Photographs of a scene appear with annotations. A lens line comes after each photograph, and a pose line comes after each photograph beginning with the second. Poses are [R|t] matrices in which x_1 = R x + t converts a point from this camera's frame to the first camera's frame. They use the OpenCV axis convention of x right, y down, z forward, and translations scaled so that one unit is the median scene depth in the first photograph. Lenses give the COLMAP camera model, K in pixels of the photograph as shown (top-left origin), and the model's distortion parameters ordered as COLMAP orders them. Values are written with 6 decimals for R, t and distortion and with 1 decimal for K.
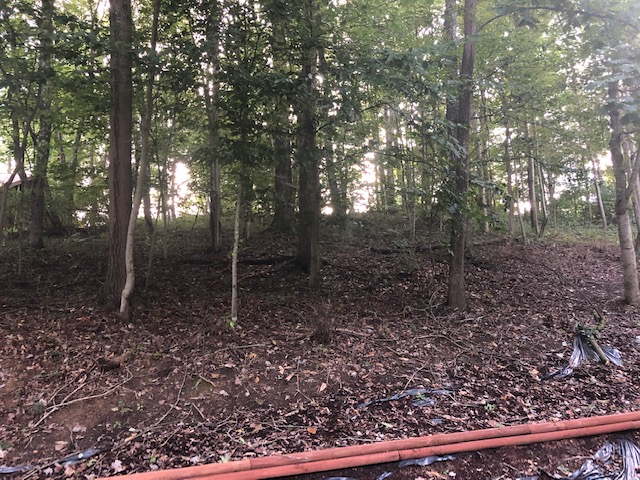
lens RADIAL K [[524.0, 0, 320.0], [0, 524.0, 240.0], [0, 0, 1]] dist [0.027716, -0.009656]
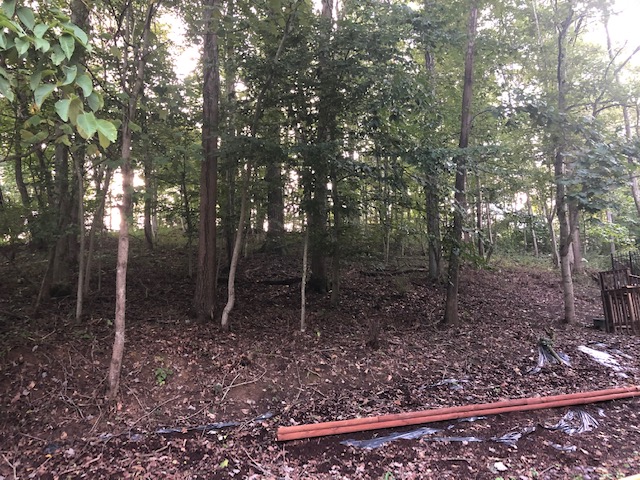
lens RADIAL K [[526.2, 0, 328.0], [0, 526.2, 236.6], [0, 0, 1]] dist [0.034828, -0.038572]
pose [[0.989824, 0.037066, 0.137383, -0.326629], [-0.033160, 0.998981, -0.030616, -0.056355], [-0.138378, 0.025749, 0.990045, -0.391414]]
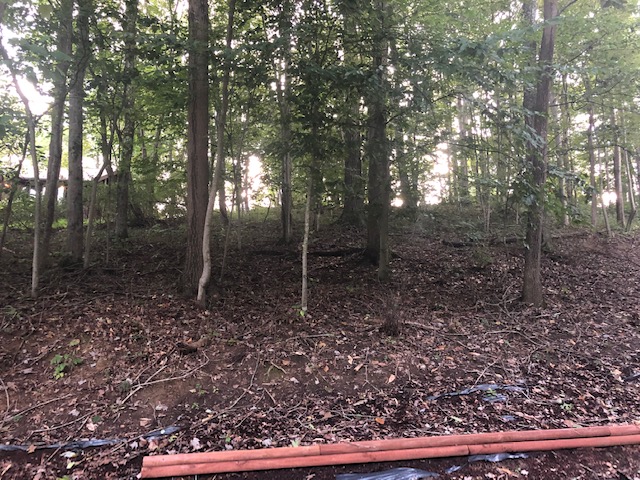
lens RADIAL K [[524.9, 0, 323.9], [0, 524.9, 236.5], [0, 0, 1]] dist [0.040268, -0.037175]
pose [[0.992186, 0.007120, -0.124561, 0.000834], [-0.006097, 0.999944, 0.008594, 0.000536], [0.124615, -0.007767, 0.992175, -0.011078]]
